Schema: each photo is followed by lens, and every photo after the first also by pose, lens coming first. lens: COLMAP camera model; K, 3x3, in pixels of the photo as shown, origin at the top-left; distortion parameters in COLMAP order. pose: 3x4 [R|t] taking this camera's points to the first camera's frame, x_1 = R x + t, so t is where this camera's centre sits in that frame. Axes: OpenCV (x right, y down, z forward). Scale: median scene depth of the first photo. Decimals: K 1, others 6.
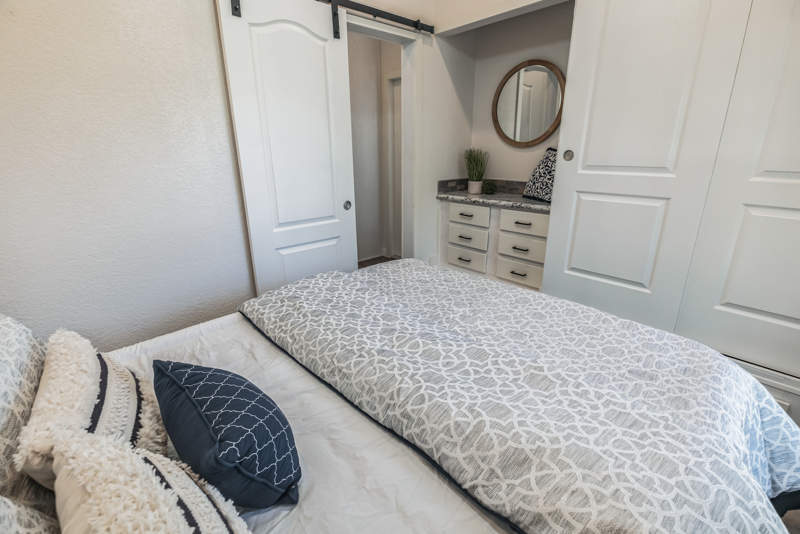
lens RADIAL K [[348.5, 0, 394.7], [0, 348.5, 256.1], [0, 0, 1]] dist [0.022039, -0.017417]
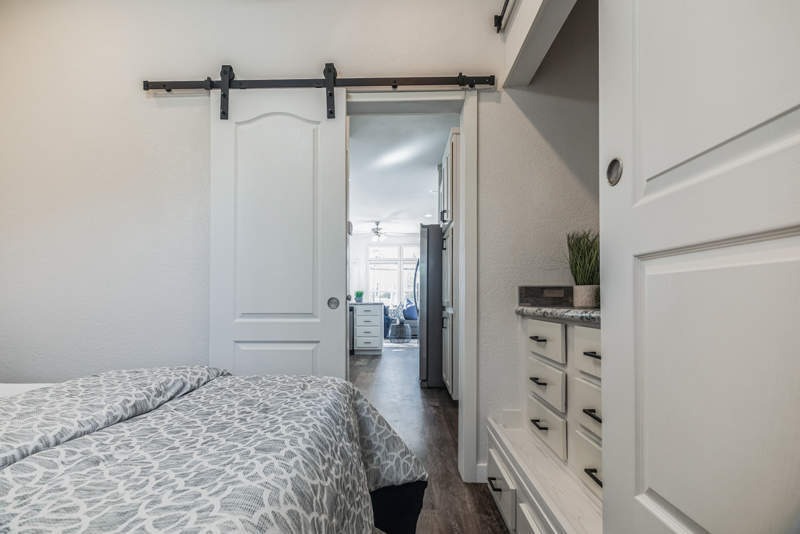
lens RADIAL K [[363.7, 0, 398.1], [0, 363.7, 296.0], [0, 0, 1]] dist [0.021812, -0.000149]
pose [[0.728817, 0.003236, -0.684701, 0.546321], [-0.207167, 0.954161, -0.216006, -0.015081], [0.652616, 0.299277, 0.696079, 0.535425]]
